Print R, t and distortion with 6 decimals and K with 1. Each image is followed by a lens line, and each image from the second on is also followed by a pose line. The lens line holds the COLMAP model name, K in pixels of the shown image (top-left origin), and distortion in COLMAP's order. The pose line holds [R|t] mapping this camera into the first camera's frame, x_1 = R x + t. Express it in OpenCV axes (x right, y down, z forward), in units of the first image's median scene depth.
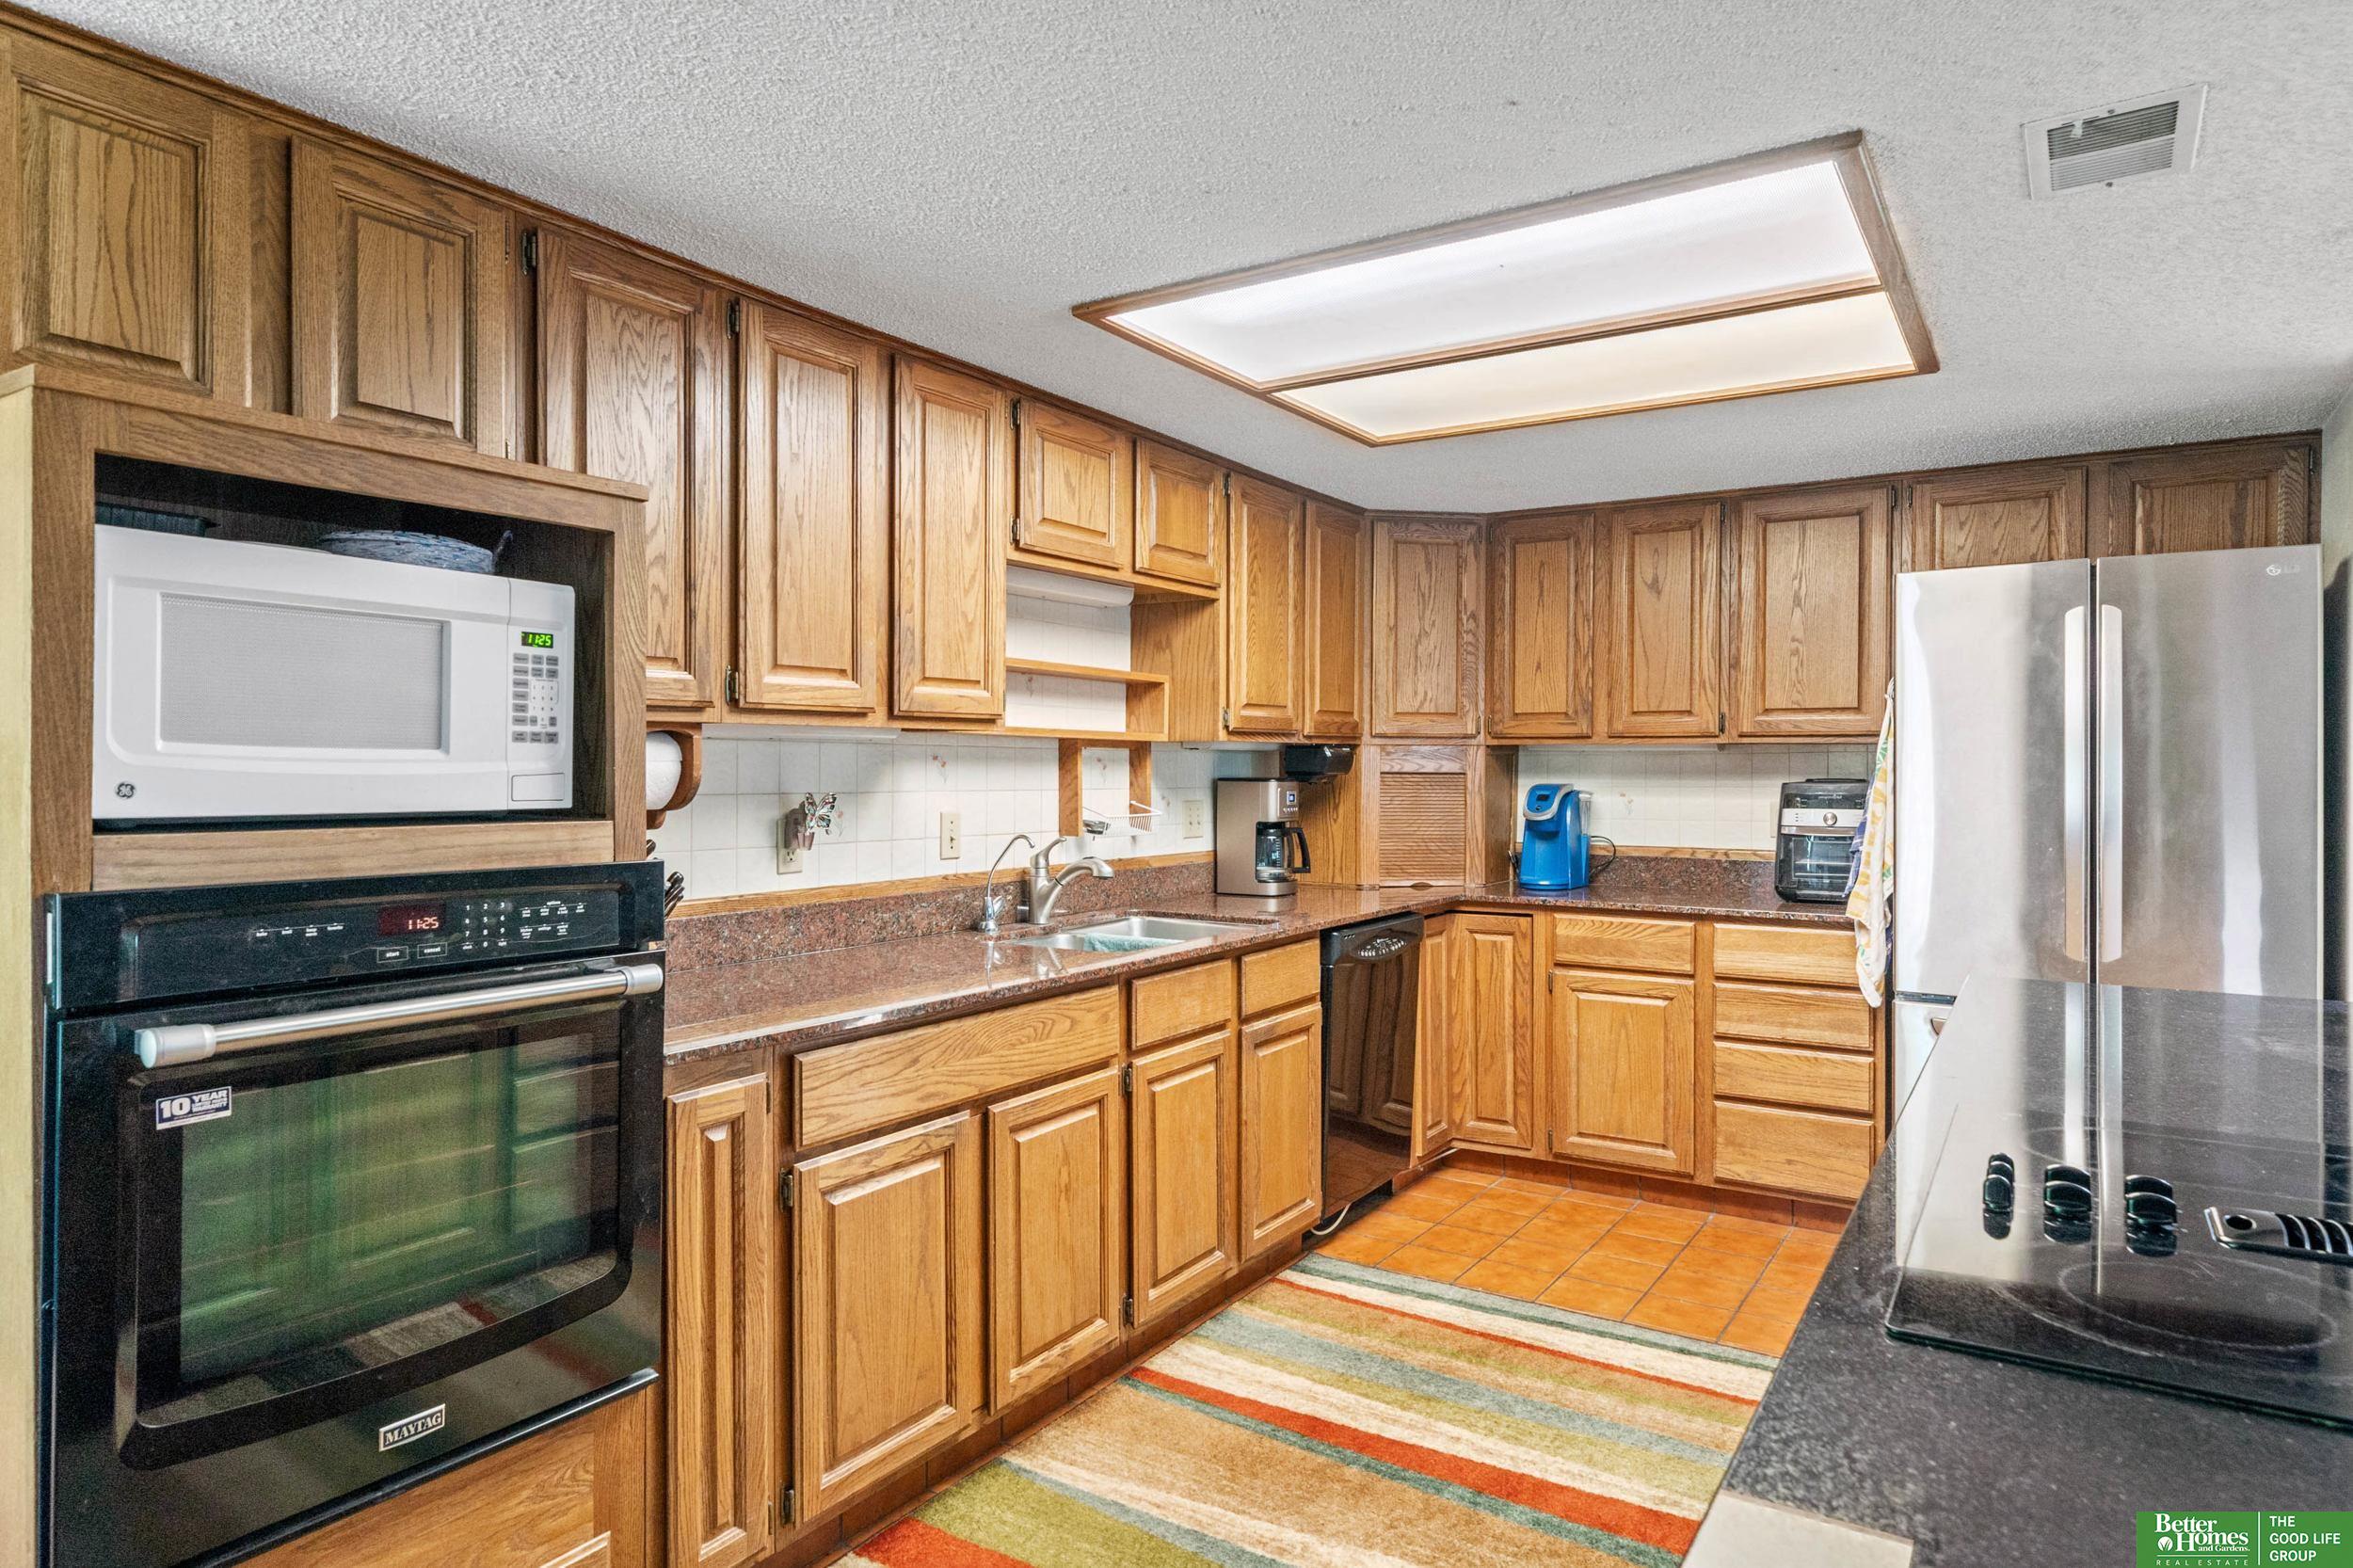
lens RADIAL K [[1393.2, 0, 1140.0], [0, 1393.2, 779.1], [0, 0, 1]] dist [0.002866, 0.002493]
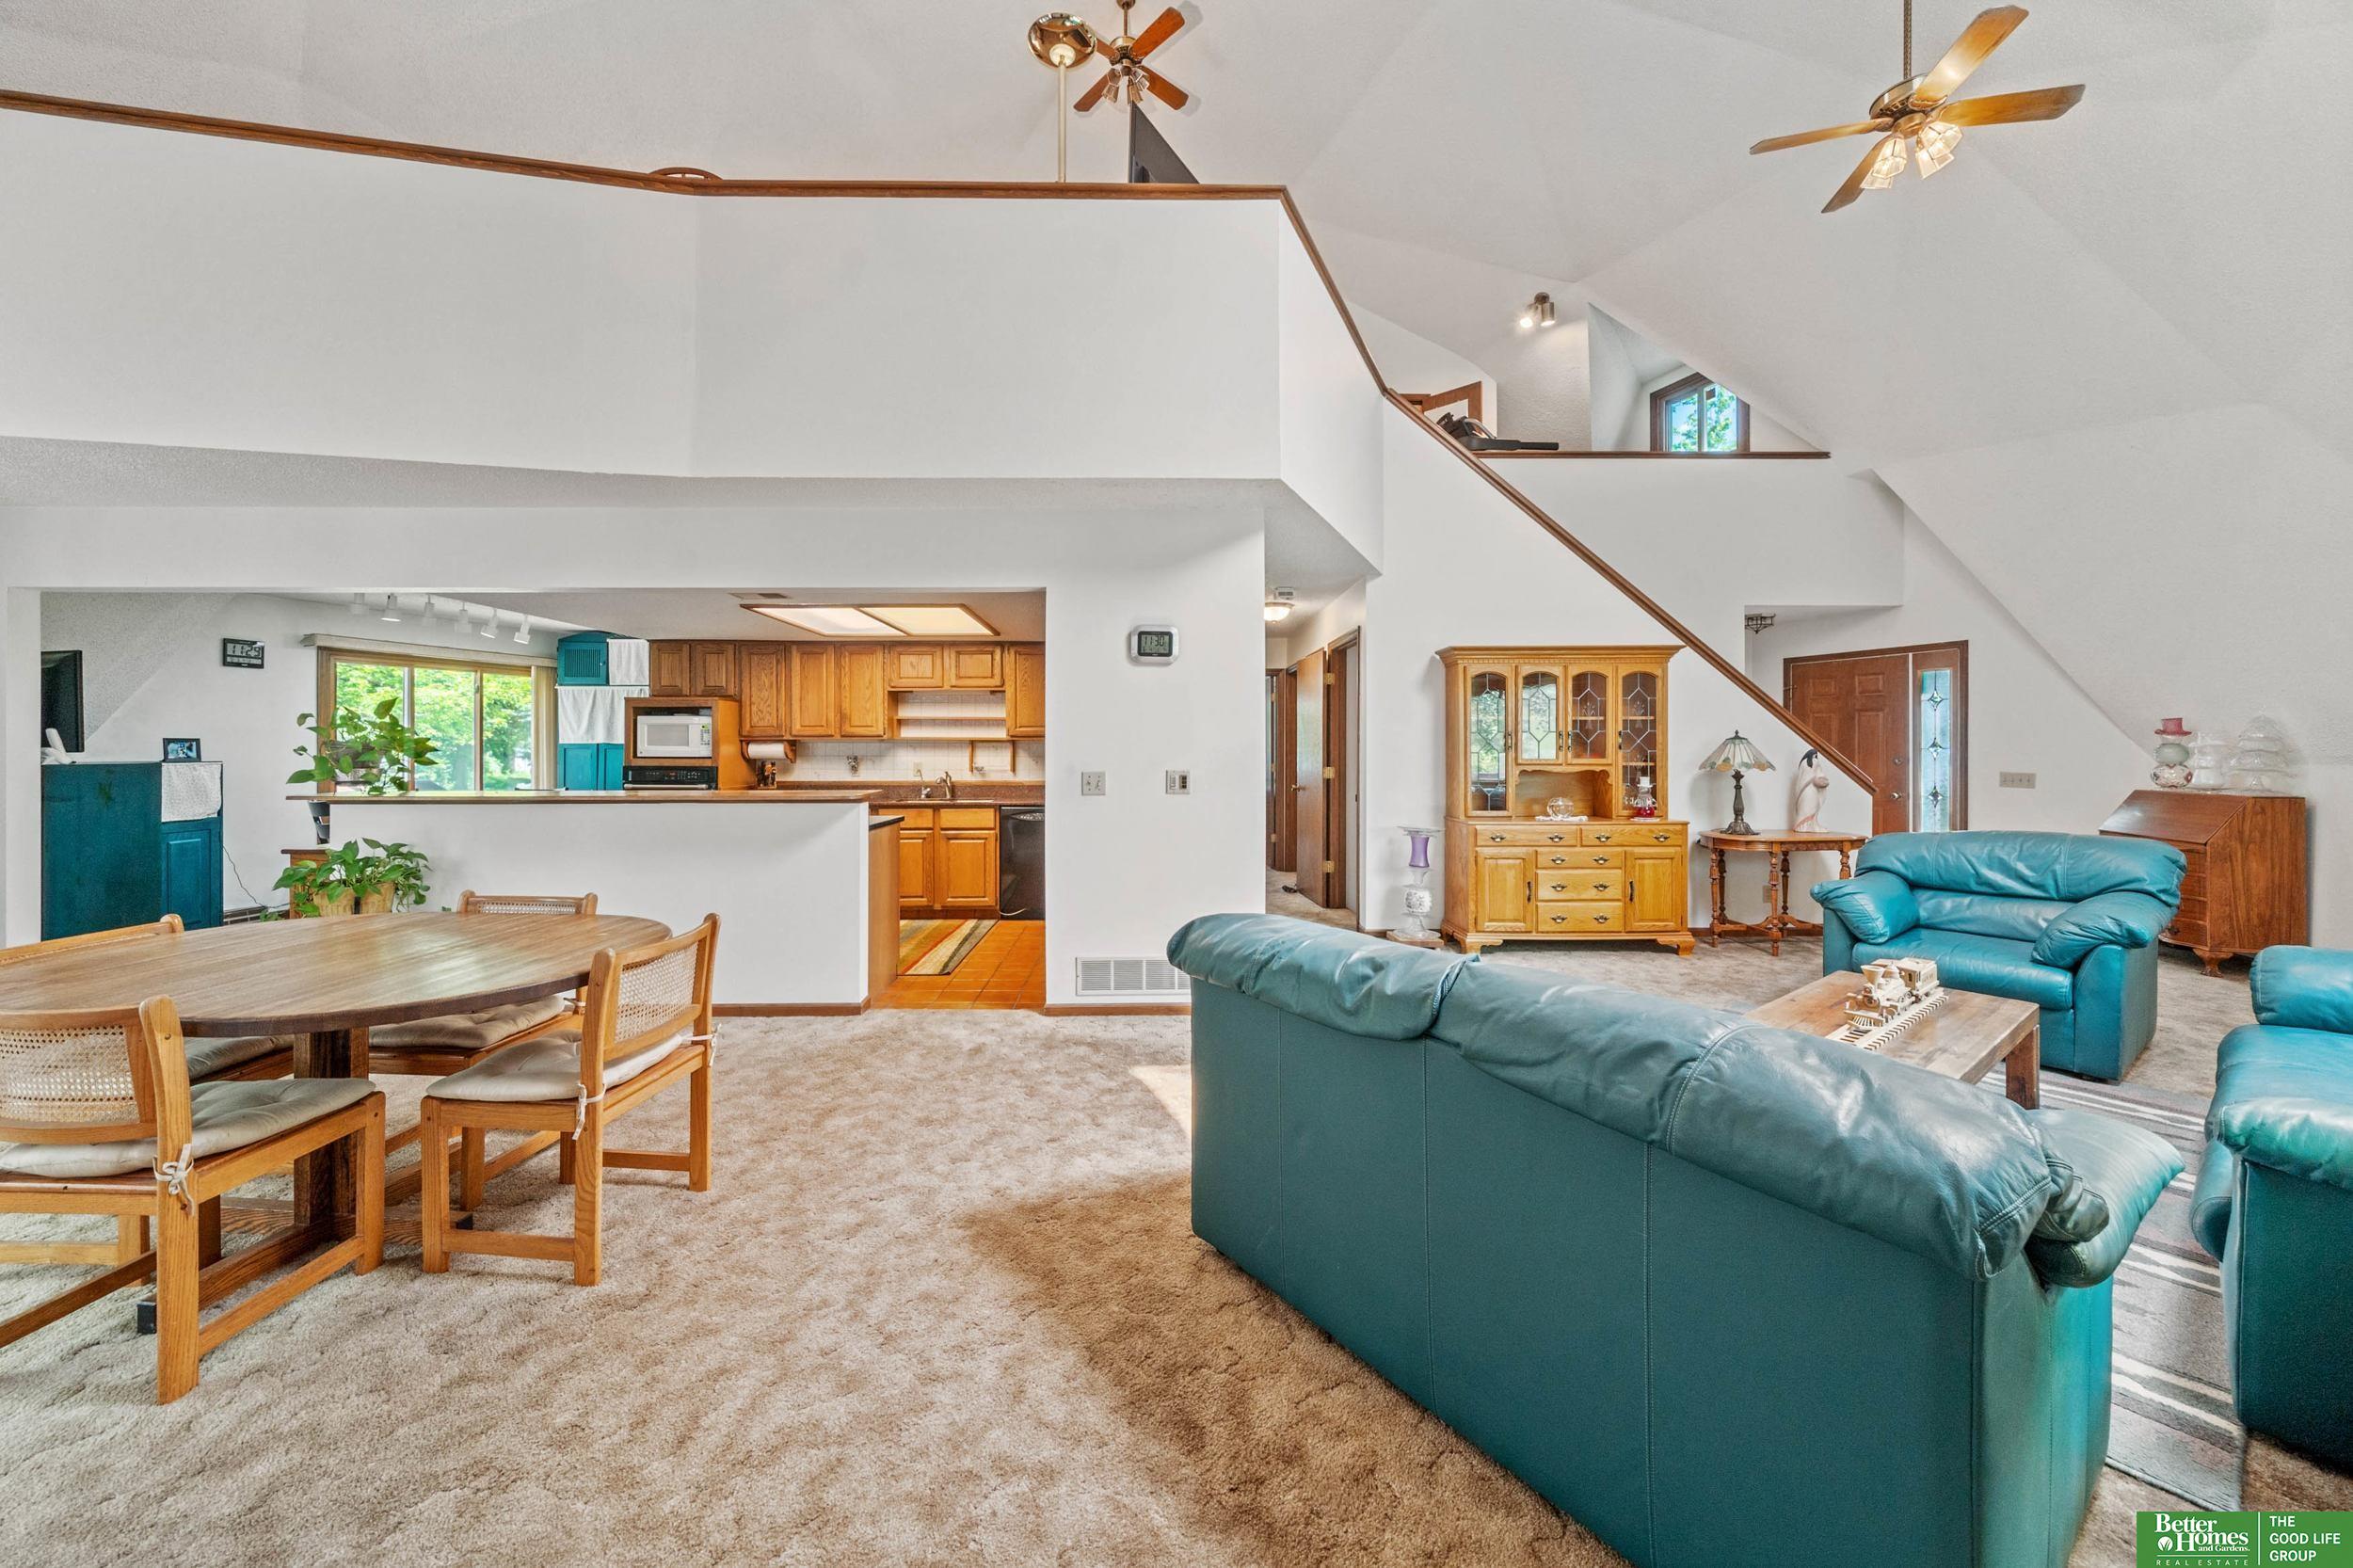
lens RADIAL K [[820.0, 0, 1175.8], [0, 820.0, 750.1], [0, 0, 1]] dist [-0.010601, 0.000297]
pose [[0.568724, -0.003472, -0.822521, 2.165843], [-0.007135, 0.999933, -0.009155, 0.007873], [0.822498, 0.011075, 0.568661, 0.443167]]
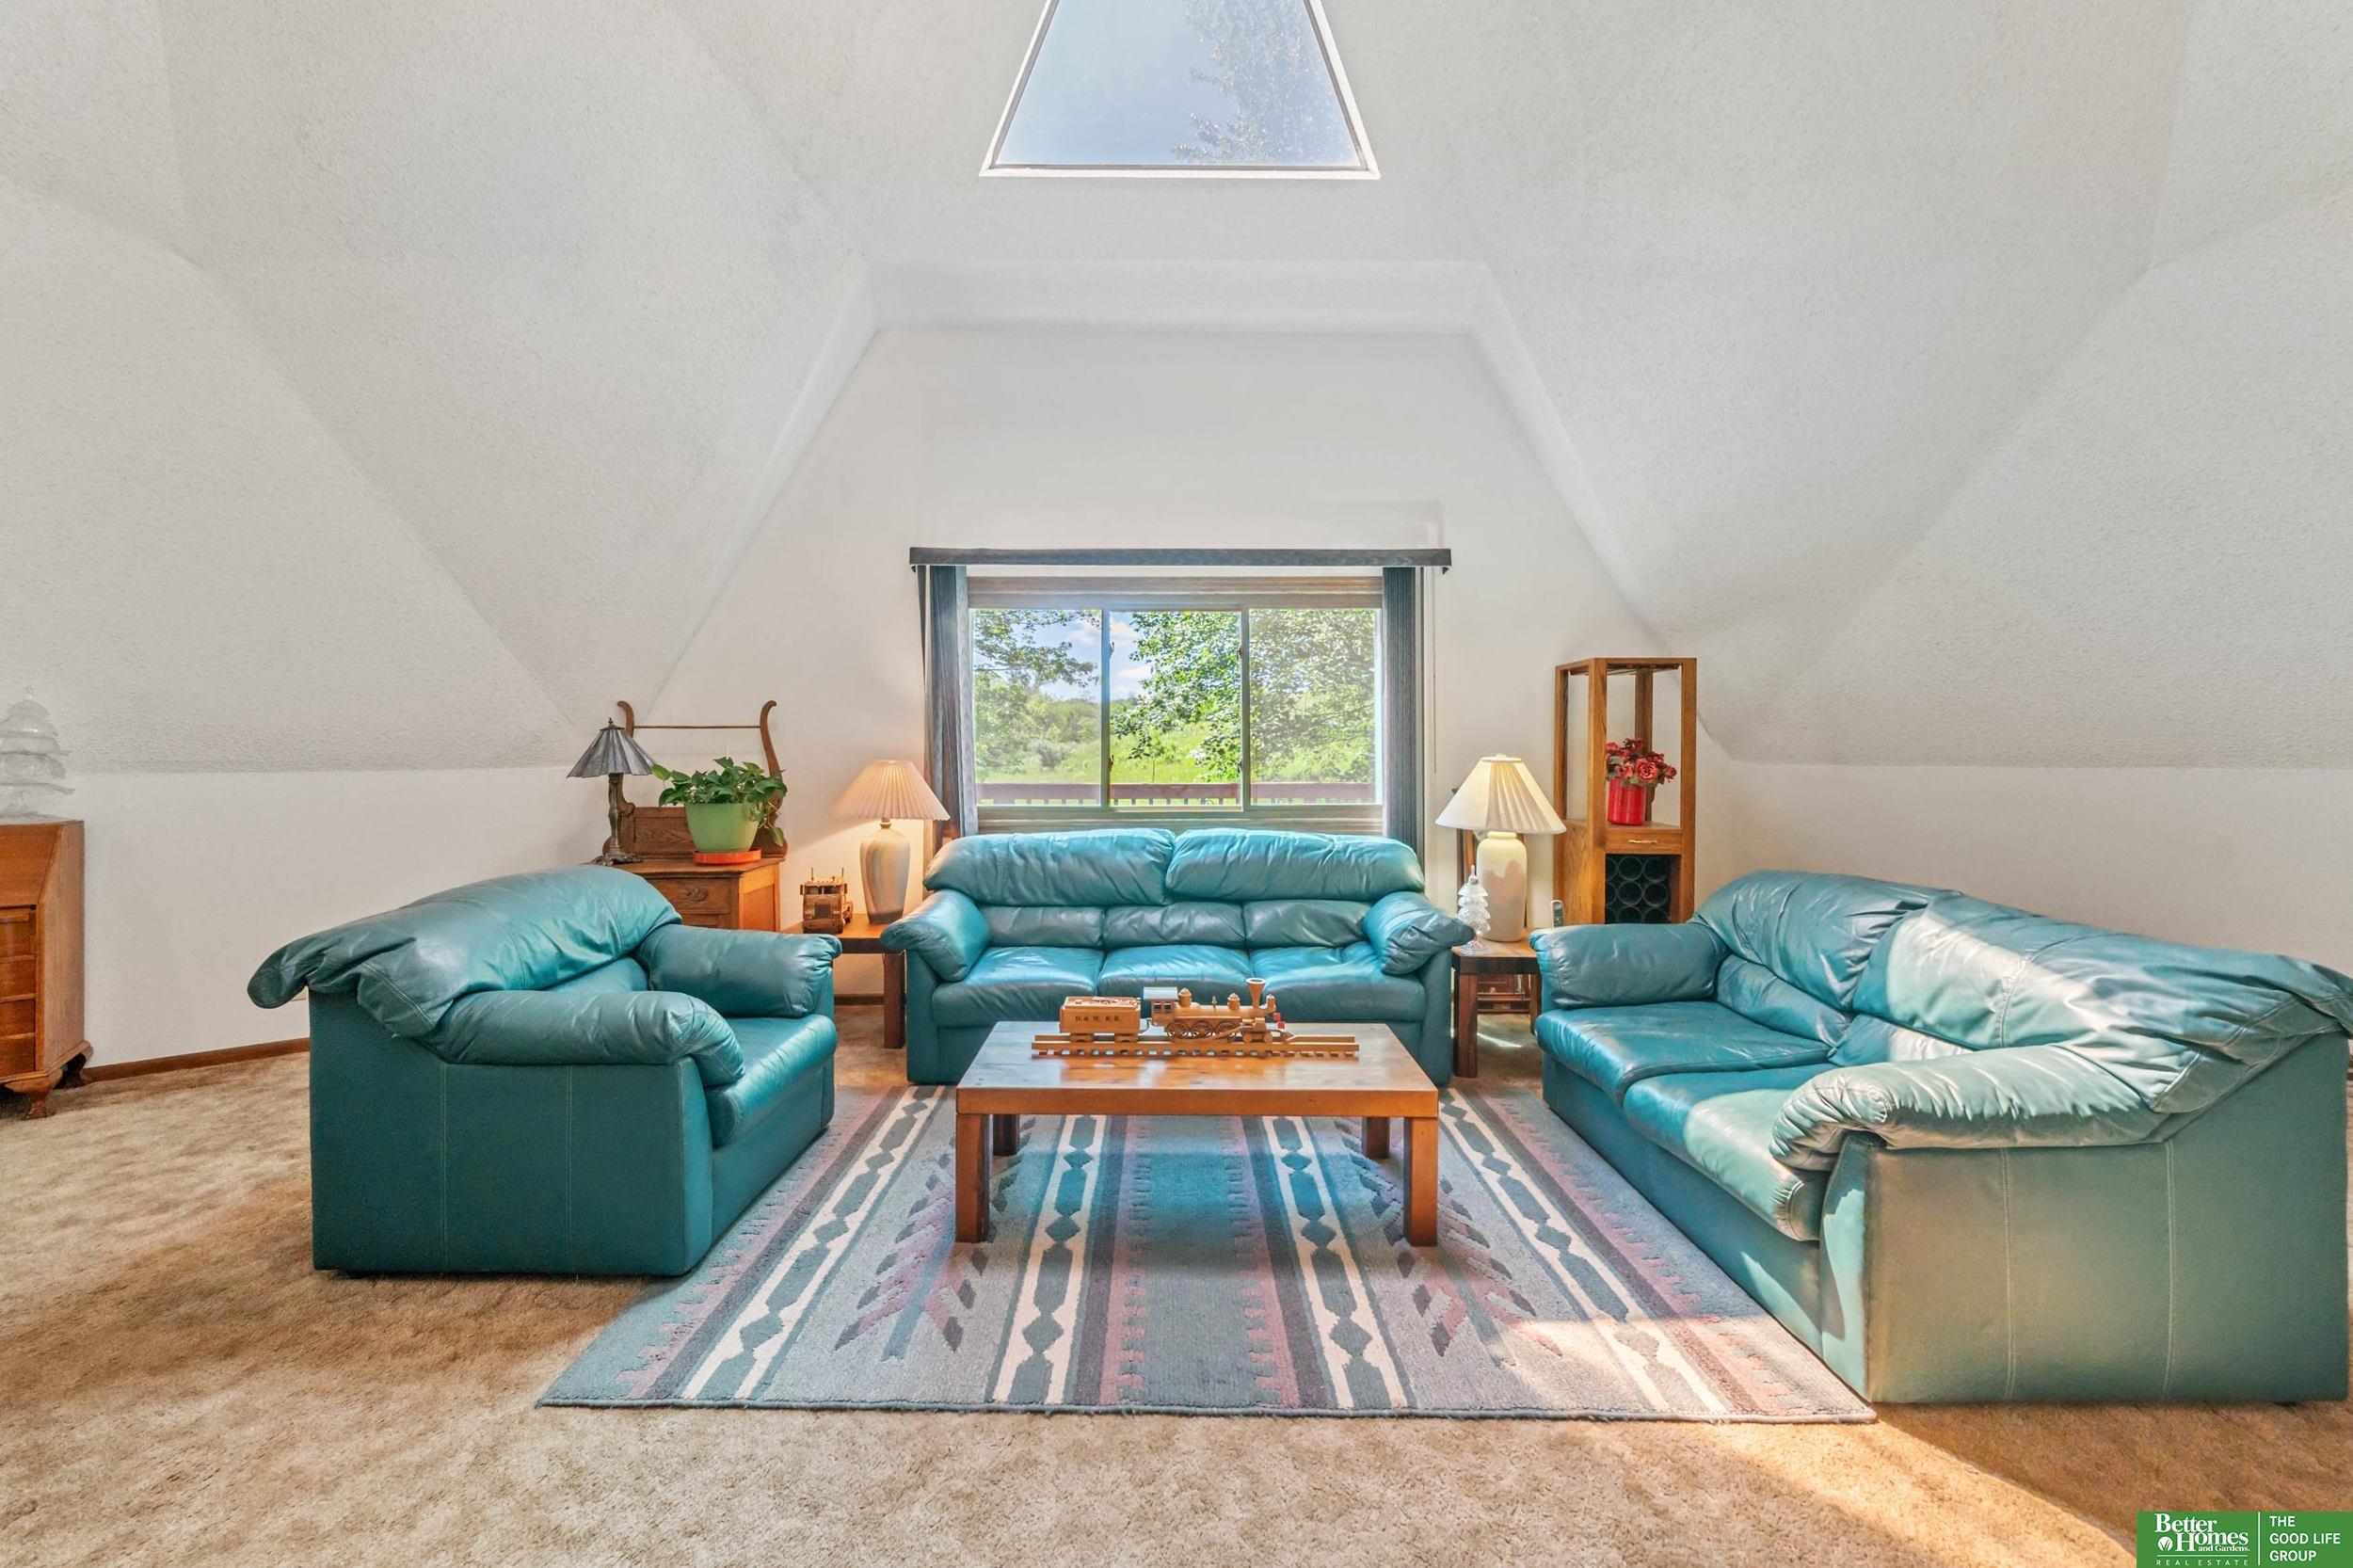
lens RADIAL K [[876.7, 0, 1167.8], [0, 876.7, 750.6], [0, 0, 1]] dist [-0.010075, 0.001720]
pose [[0.021043, -0.003216, 0.999773, 1.028733], [0.015675, 0.999873, 0.002886, -0.004176], [-0.999656, 0.015611, 0.021091, 1.562056]]
